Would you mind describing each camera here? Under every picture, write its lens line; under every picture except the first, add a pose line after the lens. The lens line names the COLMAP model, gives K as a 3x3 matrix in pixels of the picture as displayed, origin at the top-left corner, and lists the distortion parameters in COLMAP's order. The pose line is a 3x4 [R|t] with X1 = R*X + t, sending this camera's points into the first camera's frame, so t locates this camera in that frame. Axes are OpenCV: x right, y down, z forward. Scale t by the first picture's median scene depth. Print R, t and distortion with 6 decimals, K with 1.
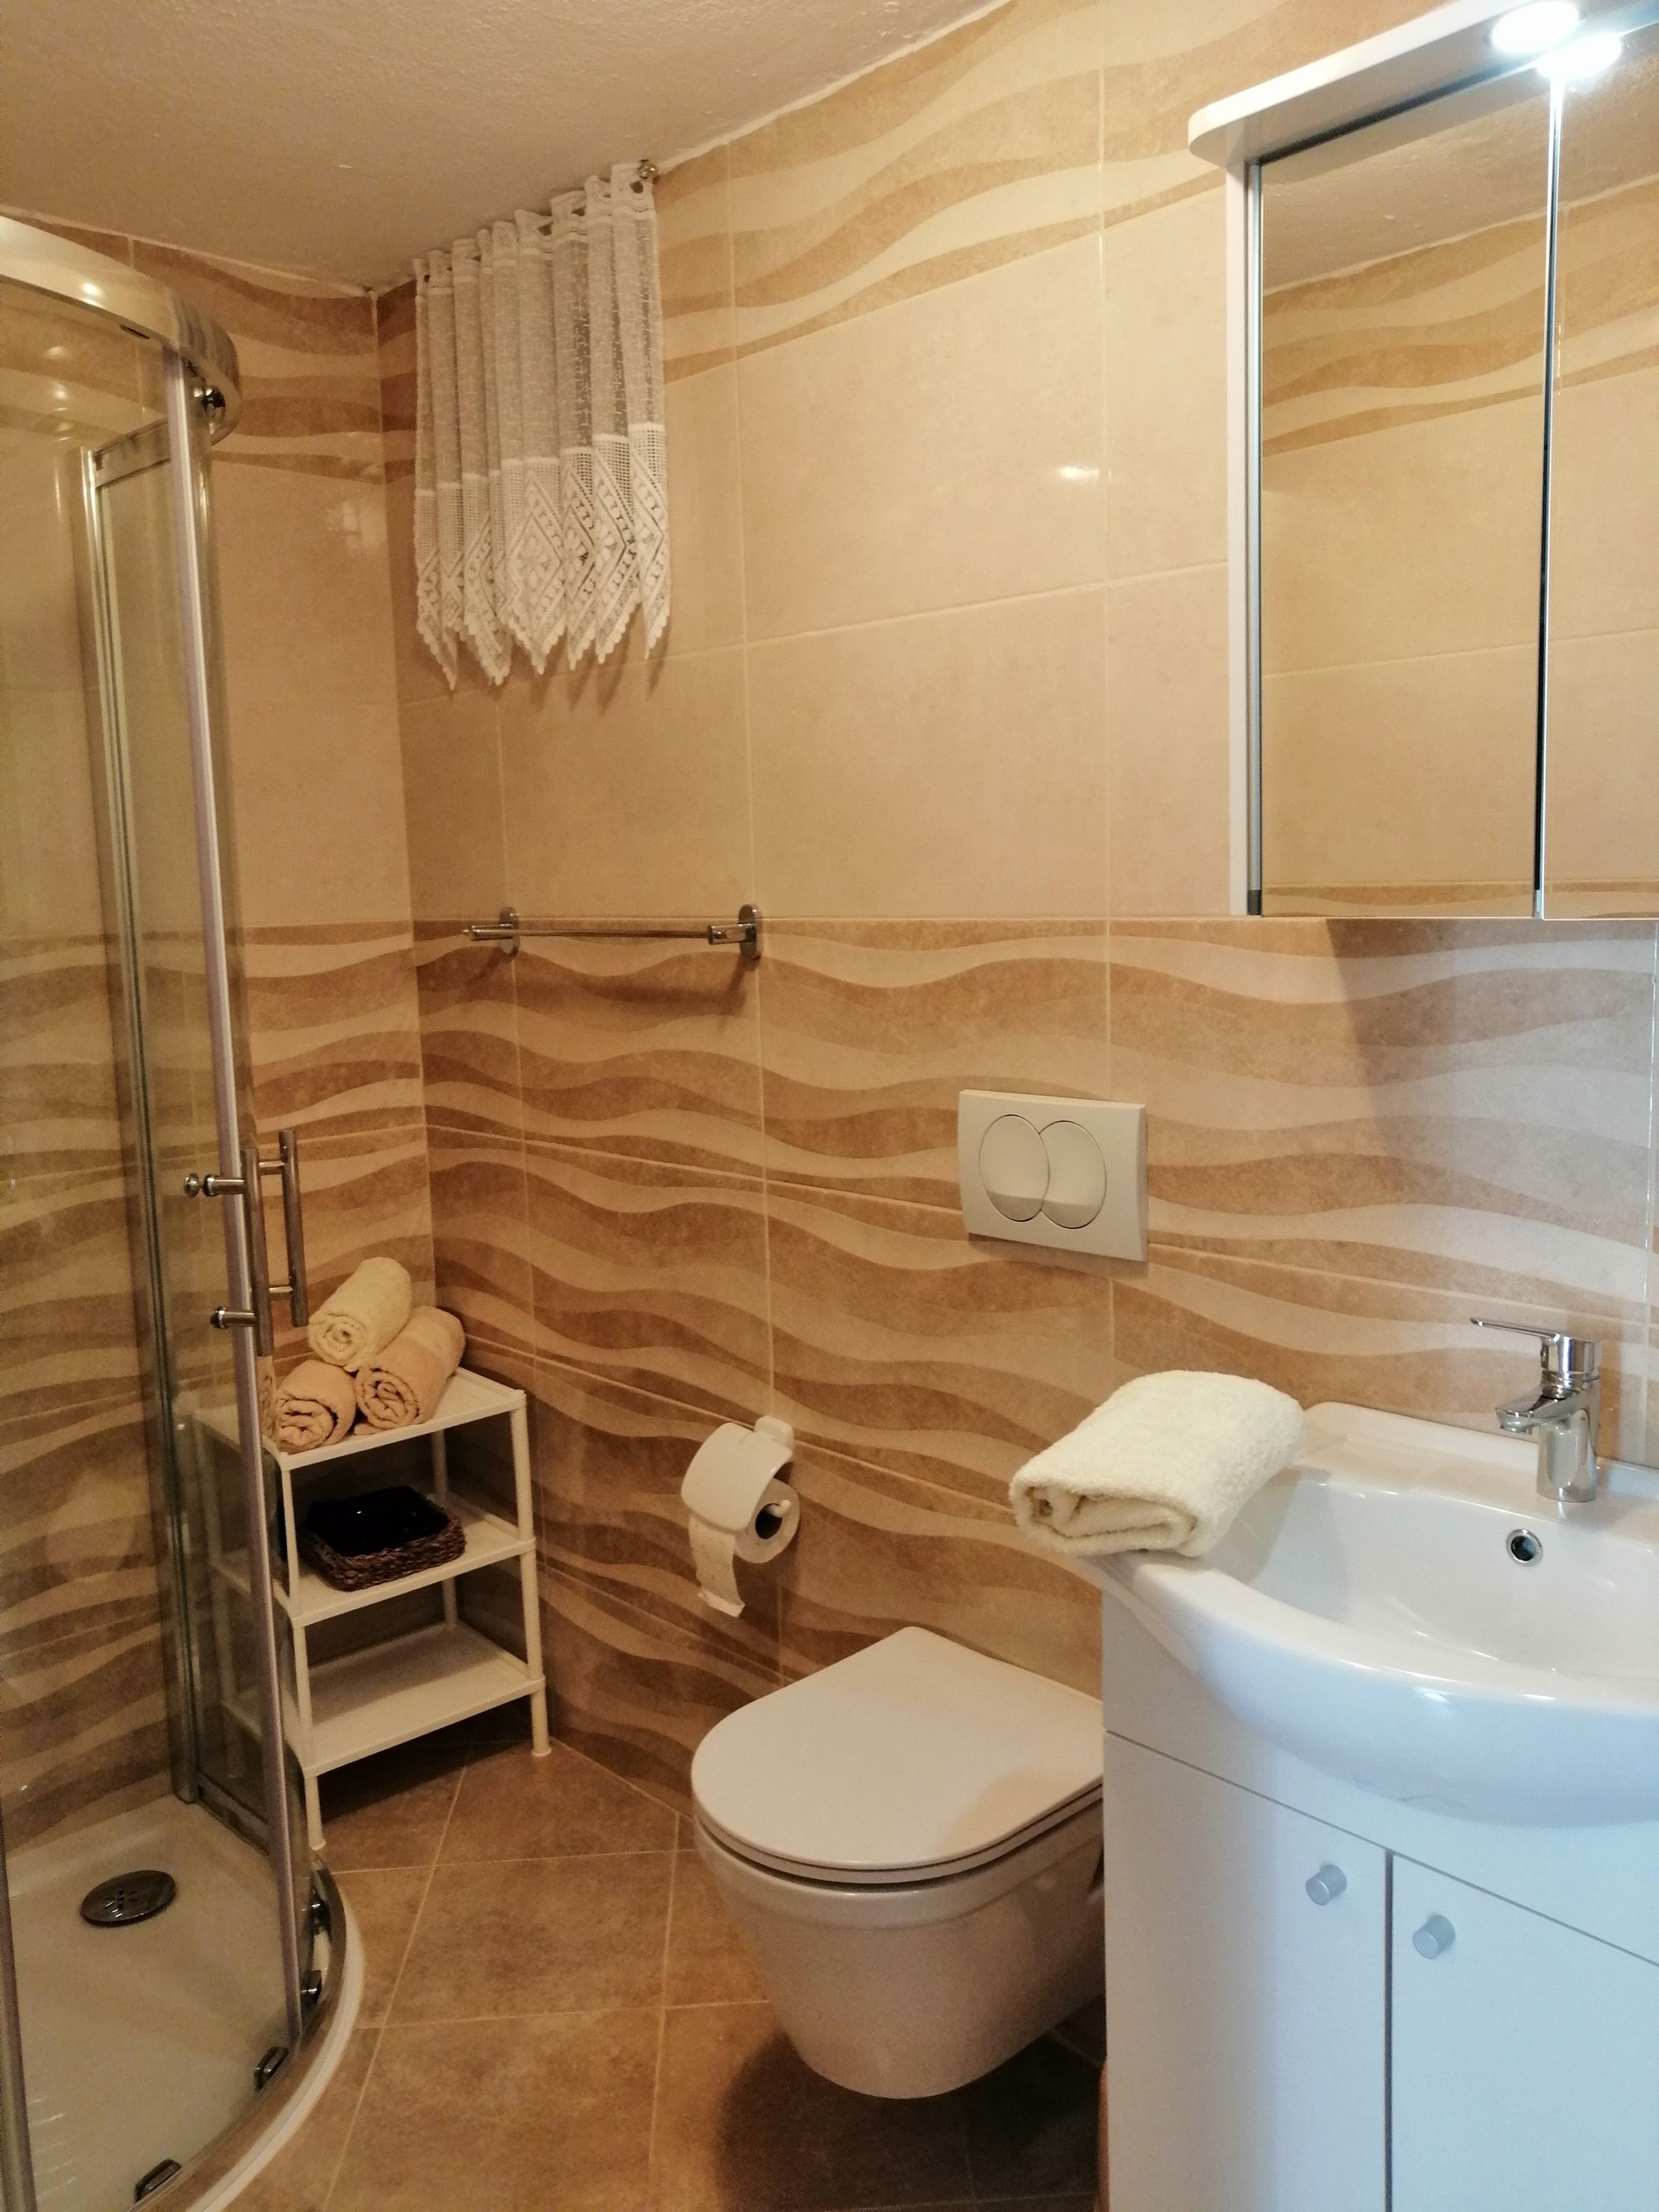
lens RADIAL K [[1749.4, 0, 821.7], [0, 1749.4, 1097.9], [0, 0, 1]] dist [-0.033652, 0.071666]
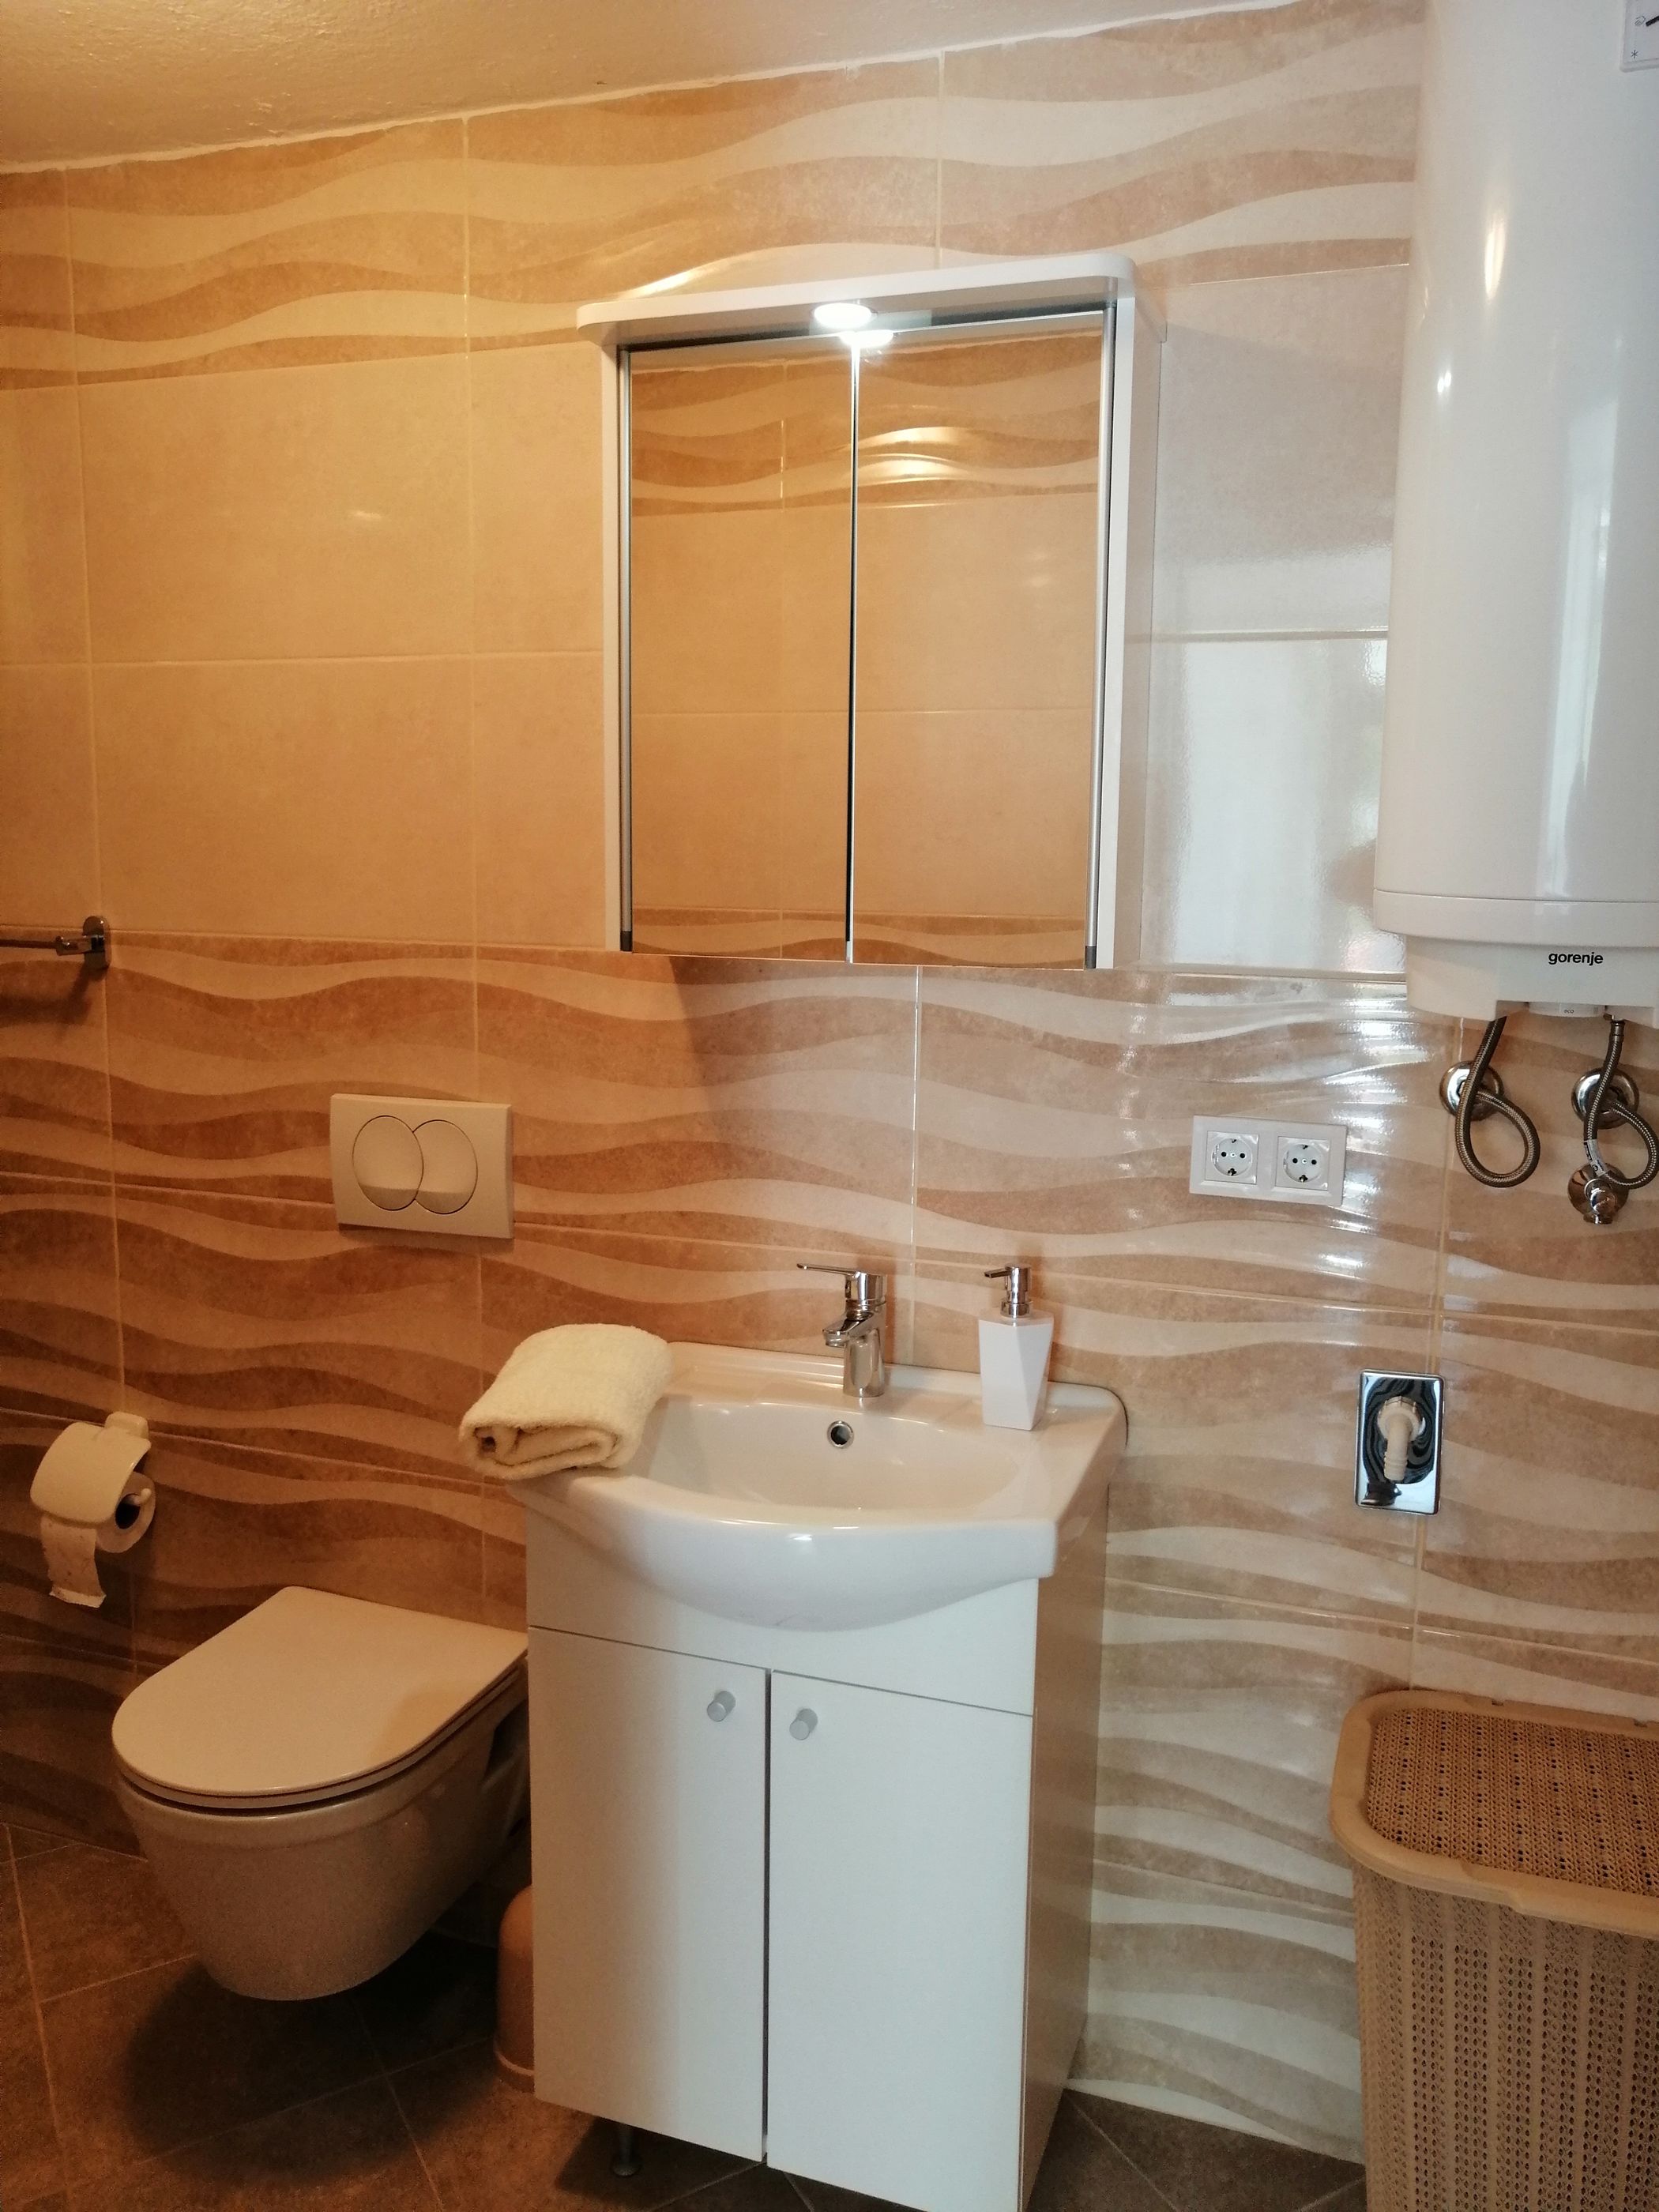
lens RADIAL K [[1749.4, 0, 828.7], [0, 1749.4, 1097.2], [0, 0, 1]] dist [-0.033652, 0.071666]
pose [[0.886808, -0.021944, 0.461618, -0.141968], [0.017881, 0.999753, 0.013175, -0.010792], [-0.461793, -0.003430, 0.886981, -0.116811]]
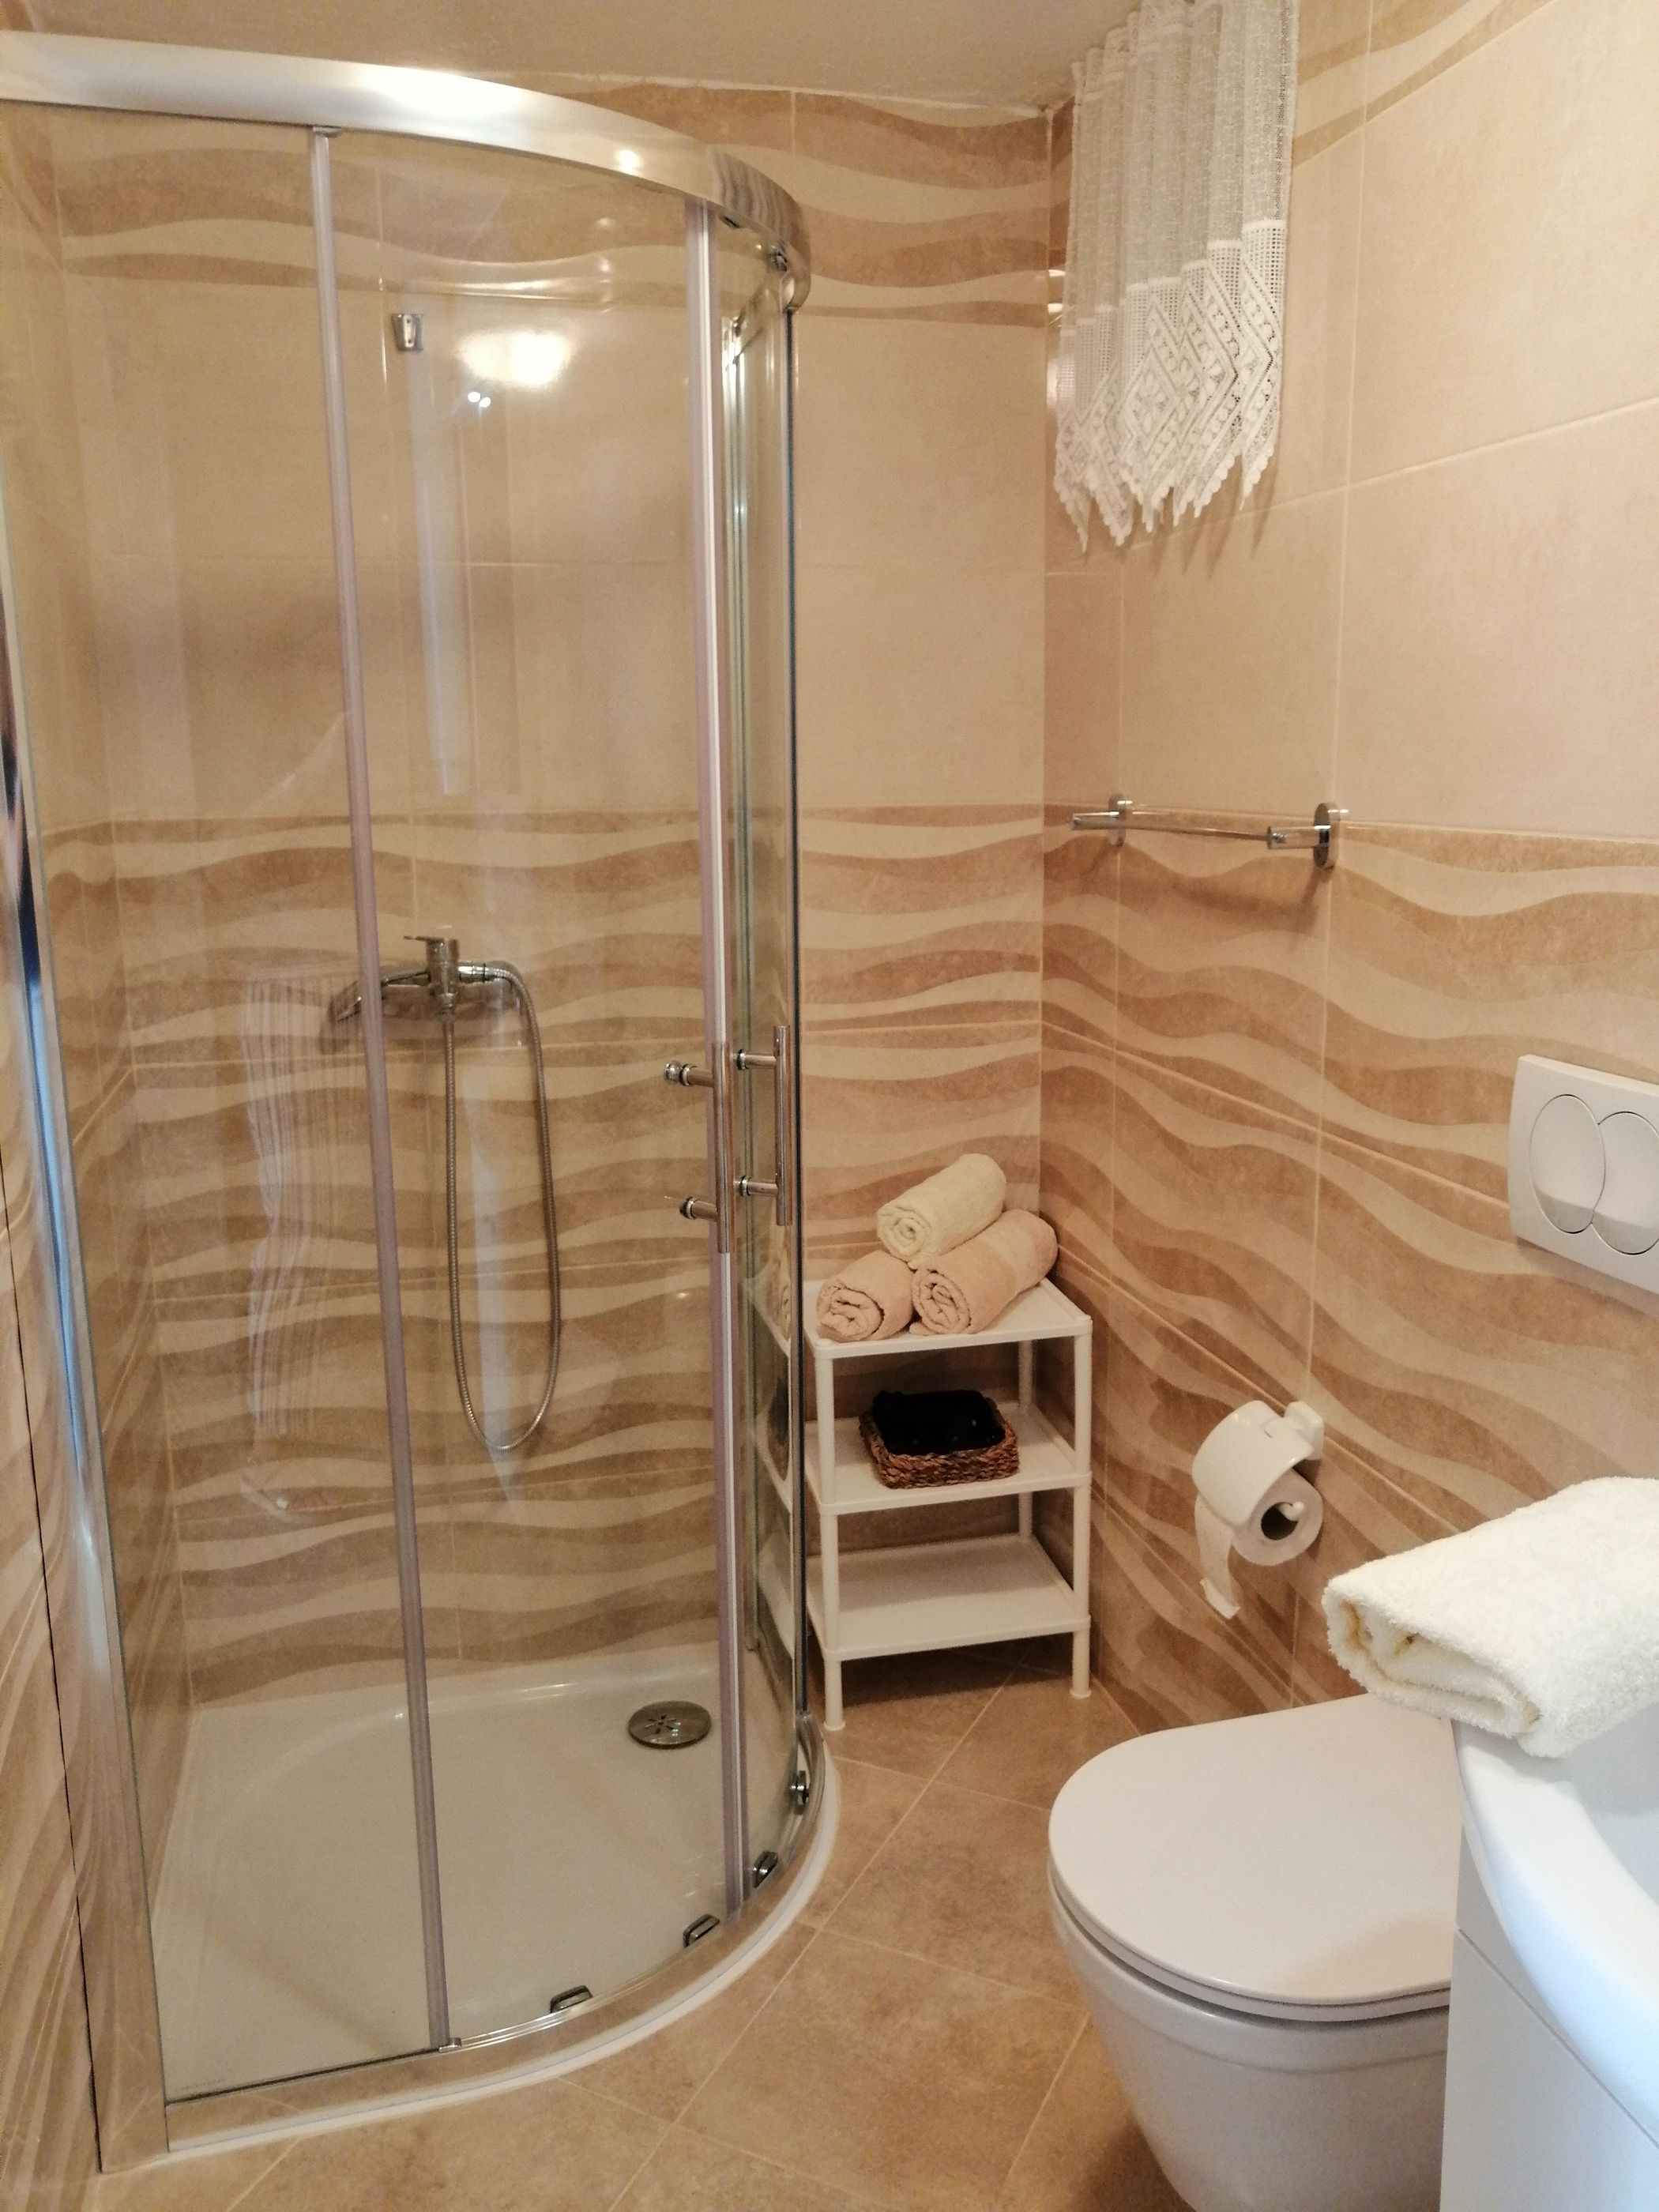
lens RADIAL K [[1749.4, 0, 816.7], [0, 1749.4, 1098.5], [0, 0, 1]] dist [-0.033652, 0.071666]
pose [[0.872686, 0.113099, -0.475002, 0.166932], [-0.076904, 0.992500, 0.095025, -0.032794], [0.482187, -0.046398, 0.874839, 0.151177]]
